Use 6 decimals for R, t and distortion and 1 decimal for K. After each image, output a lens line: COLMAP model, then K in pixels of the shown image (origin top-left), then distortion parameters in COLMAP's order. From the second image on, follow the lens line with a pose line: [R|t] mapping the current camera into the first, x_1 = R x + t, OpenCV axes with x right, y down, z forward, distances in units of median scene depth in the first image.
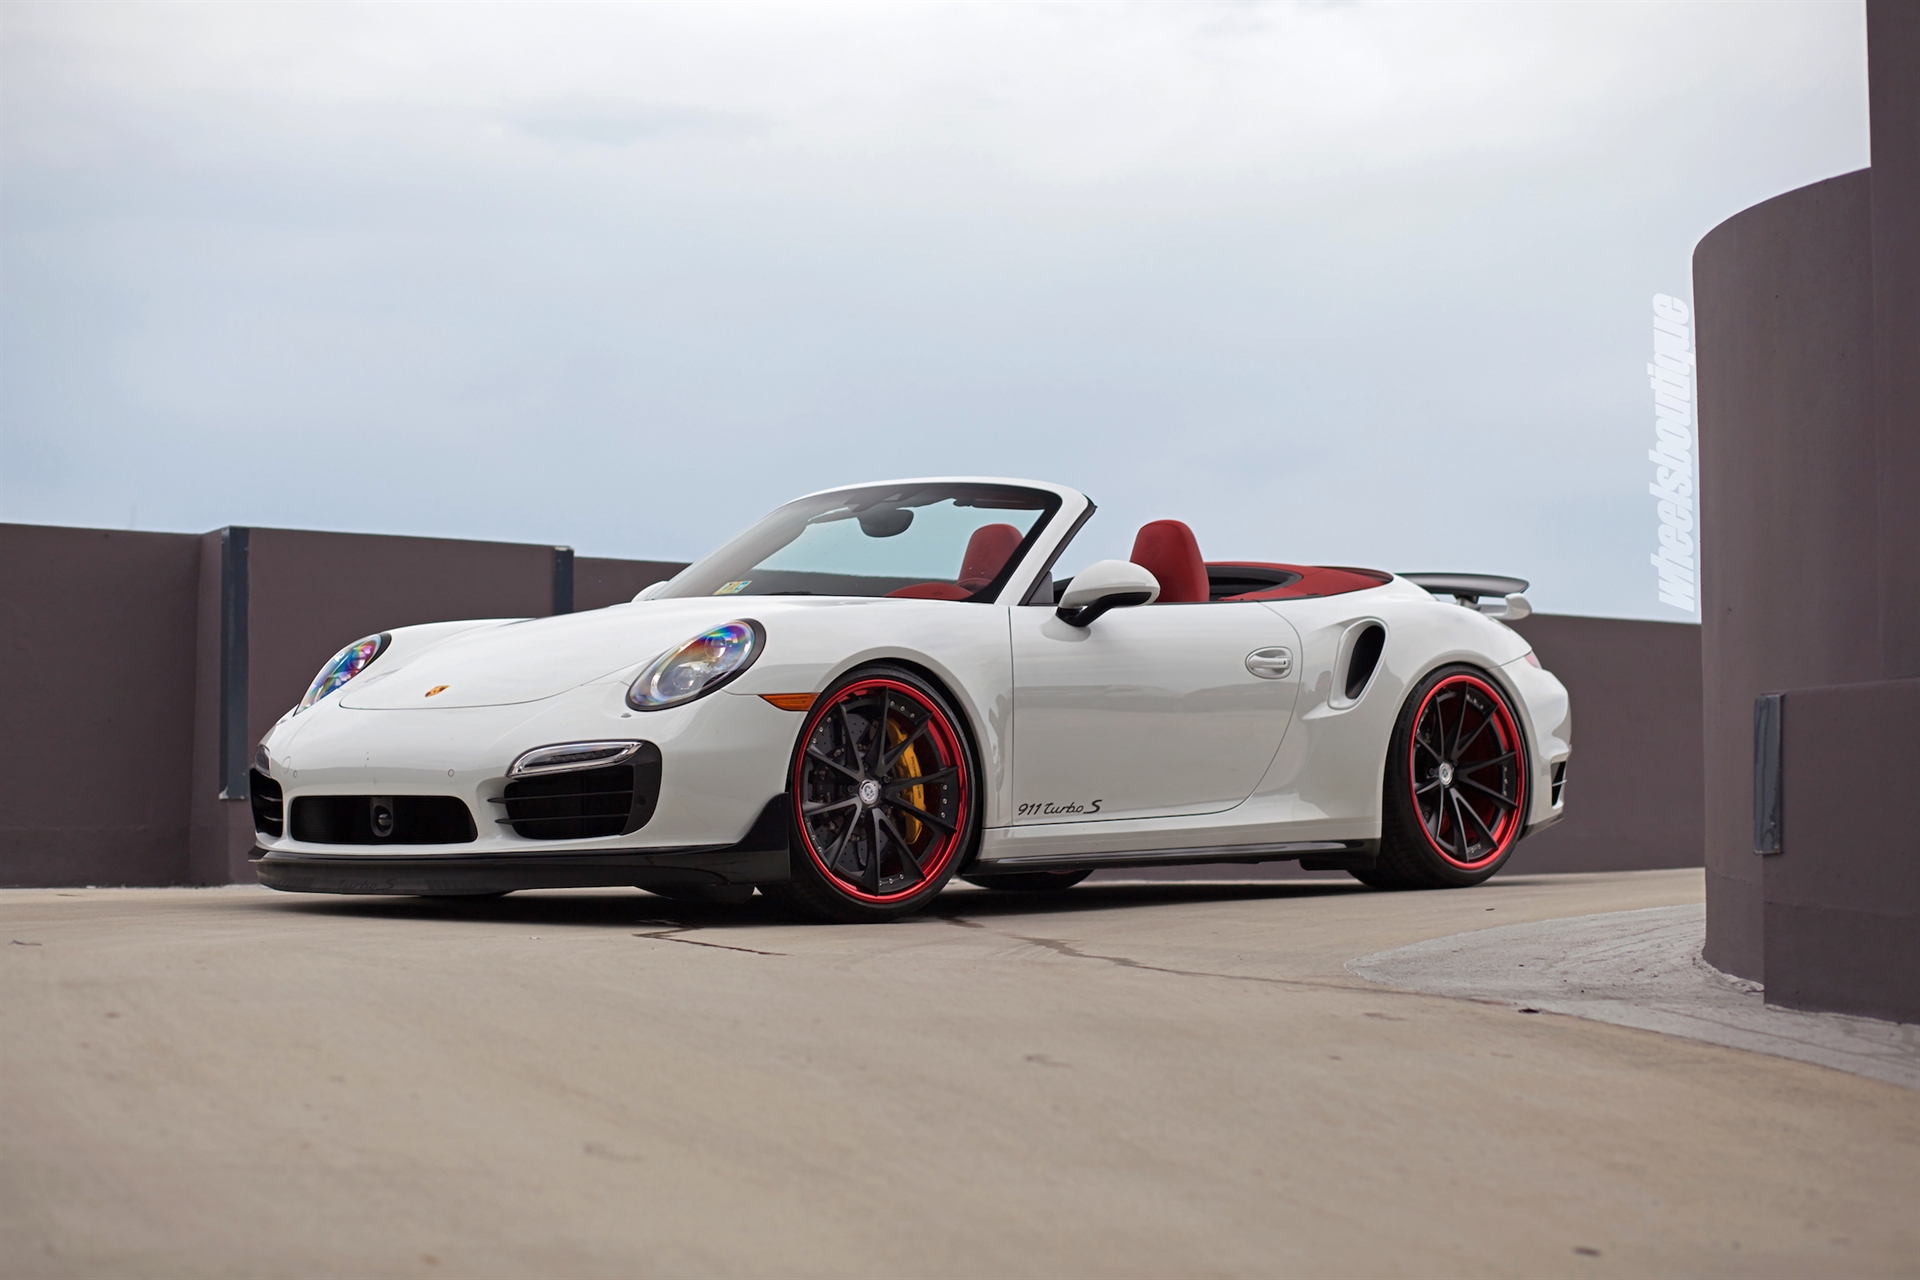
lens RADIAL K [[4686.7, 0, 960.0], [0, 4686.7, 640.0], [0, 0, 1]] dist [-0.041016, -0.155982]
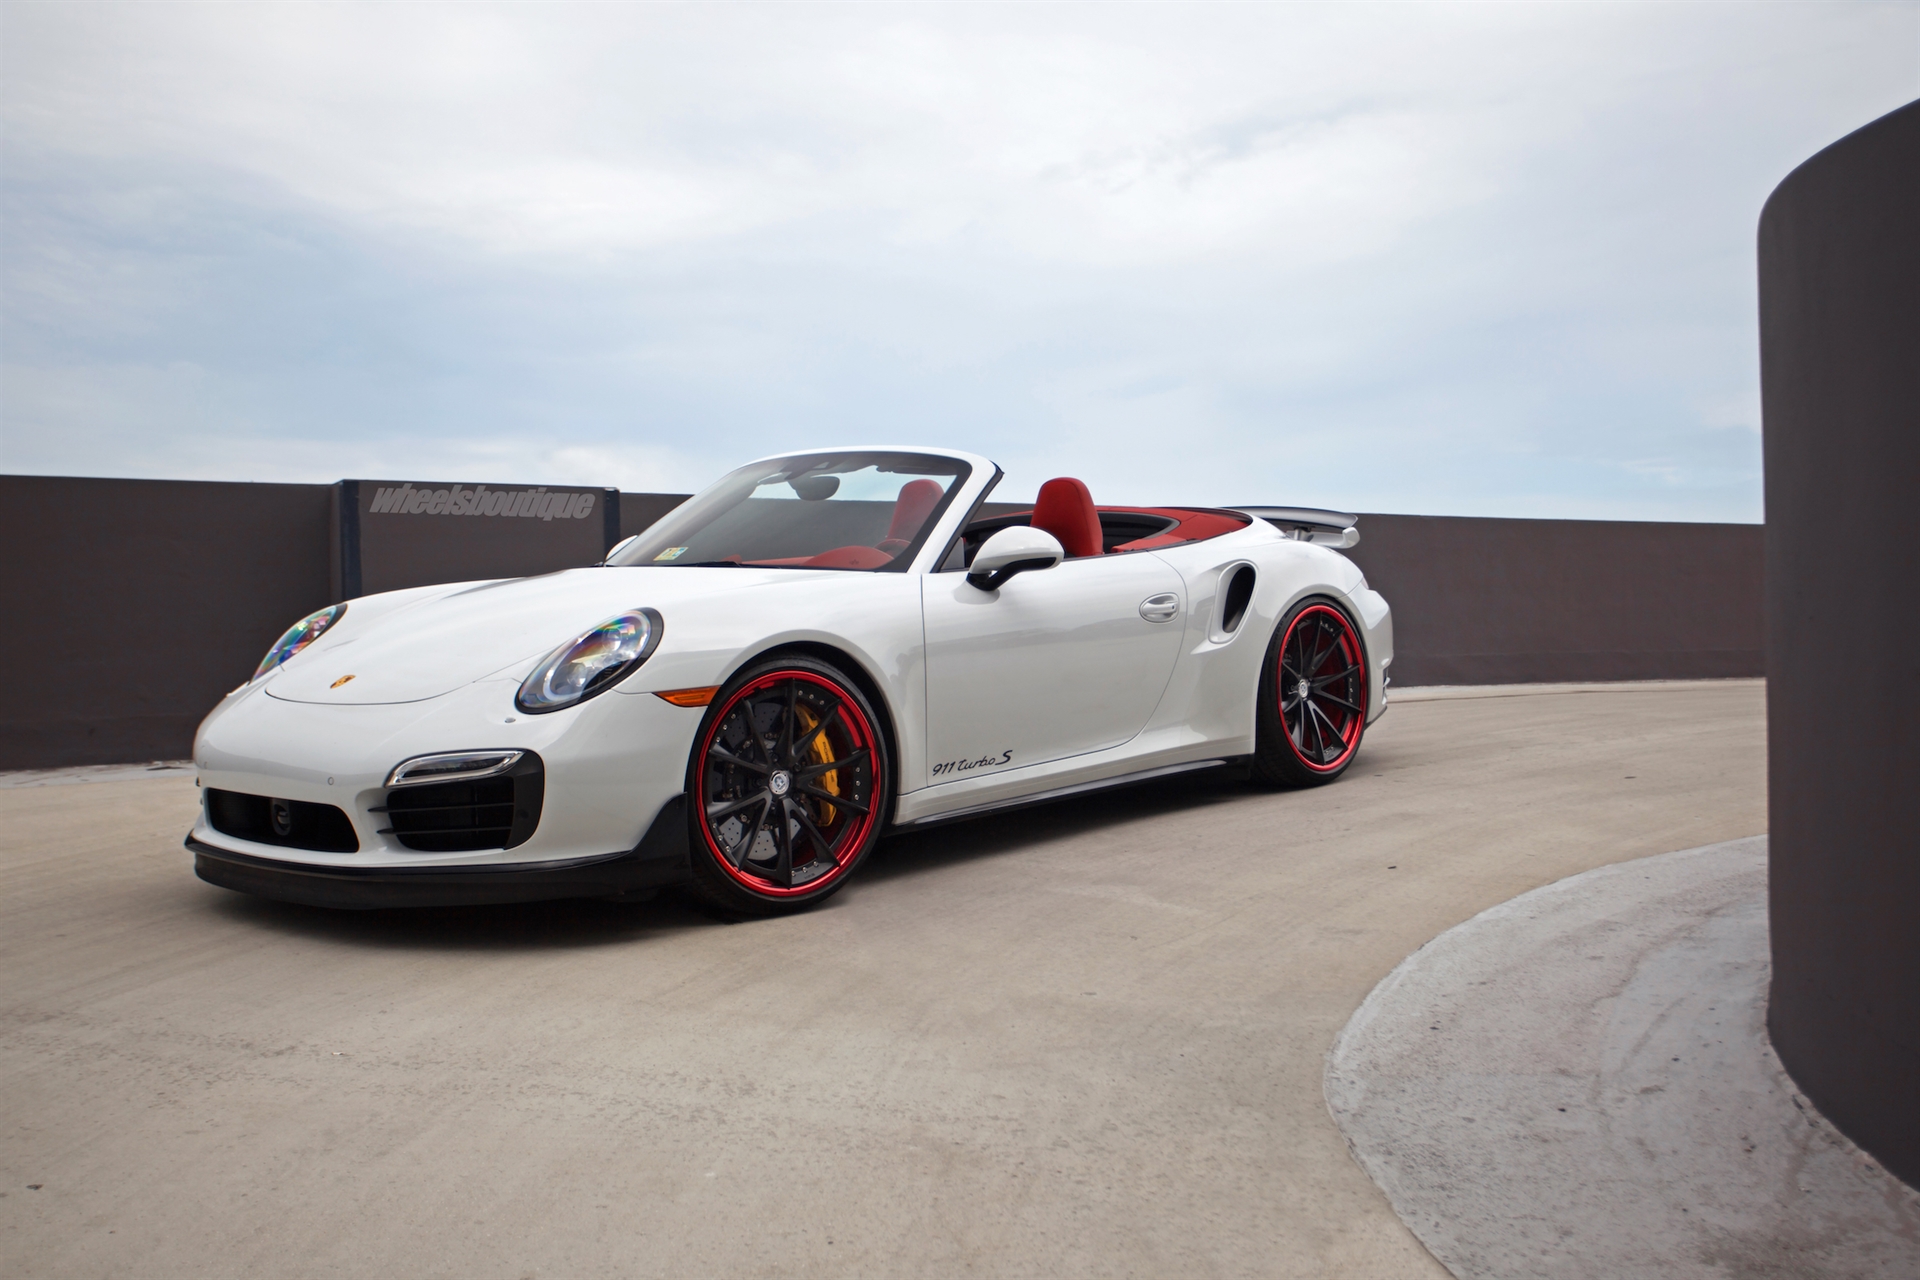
lens RADIAL K [[2007.2, 0, 960.0], [0, 2007.2, 640.0], [0, 0, 1]] dist [-0.002390, -0.006390]
pose [[0.999855, -0.016451, 0.004508, 0.016572], [0.016018, 0.996386, 0.083416, -0.029482], [-0.005864, -0.083331, 0.996505, 0.542243]]
